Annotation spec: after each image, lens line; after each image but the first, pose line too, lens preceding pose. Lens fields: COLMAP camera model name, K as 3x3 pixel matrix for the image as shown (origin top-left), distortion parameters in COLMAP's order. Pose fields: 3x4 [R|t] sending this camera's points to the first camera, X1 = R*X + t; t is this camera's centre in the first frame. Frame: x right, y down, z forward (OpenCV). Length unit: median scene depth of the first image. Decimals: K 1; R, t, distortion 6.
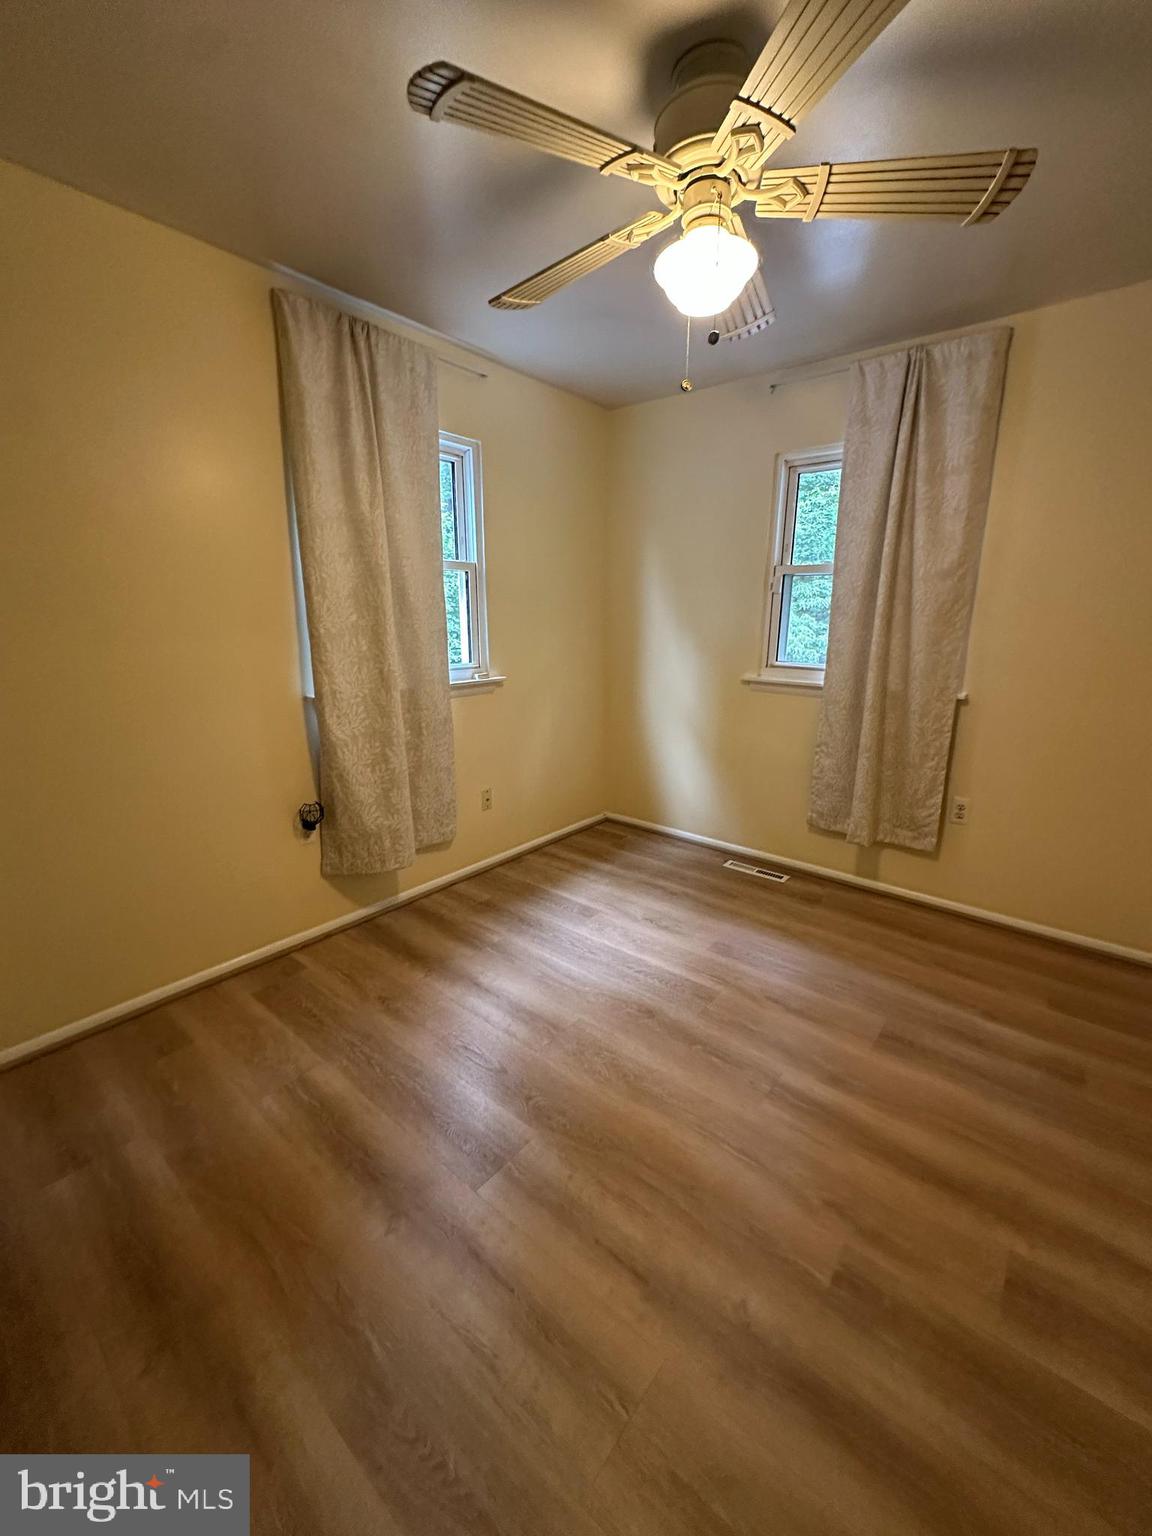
lens RADIAL K [[612.9, 0, 578.4], [0, 612.9, 769.8], [0, 0, 1]] dist [-0.003957, 0.001236]
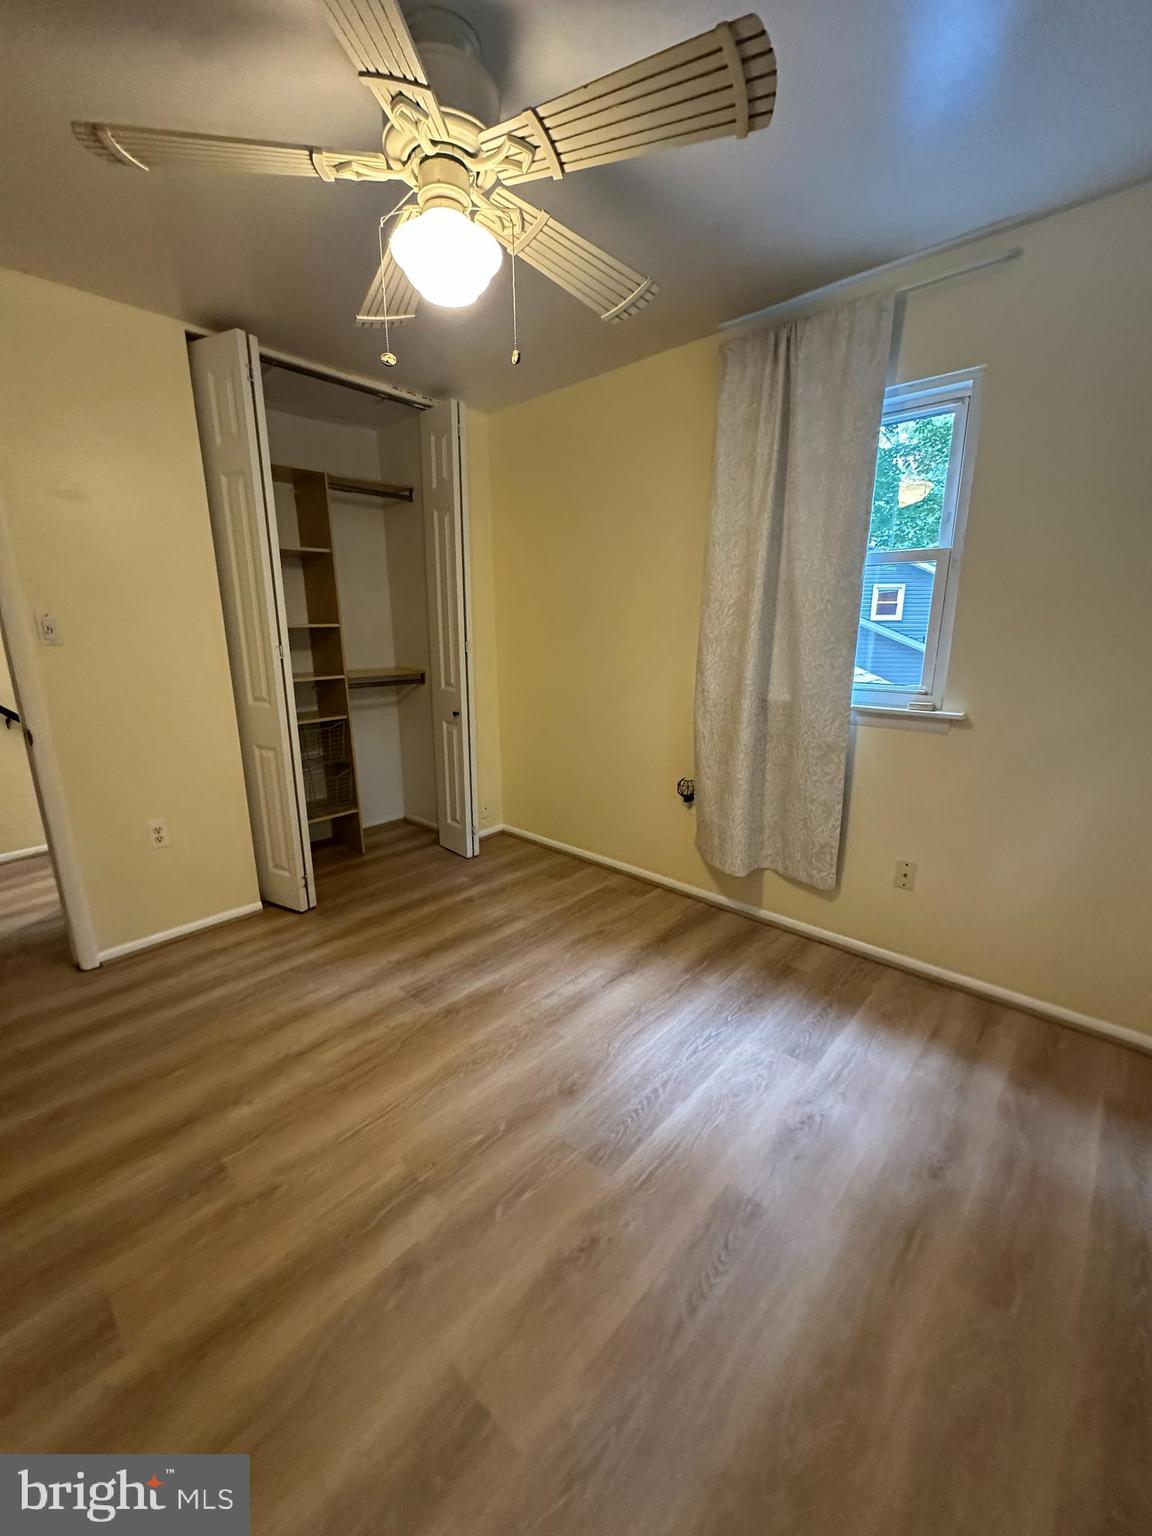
lens RADIAL K [[612.9, 0, 574.7], [0, 612.9, 769.4], [0, 0, 1]] dist [-0.003957, 0.001236]
pose [[-0.058233, 0.237335, -0.969681, 0.711112], [-0.239473, 0.939648, 0.244365, -0.198450], [0.969155, 0.246442, 0.002117, 0.765641]]
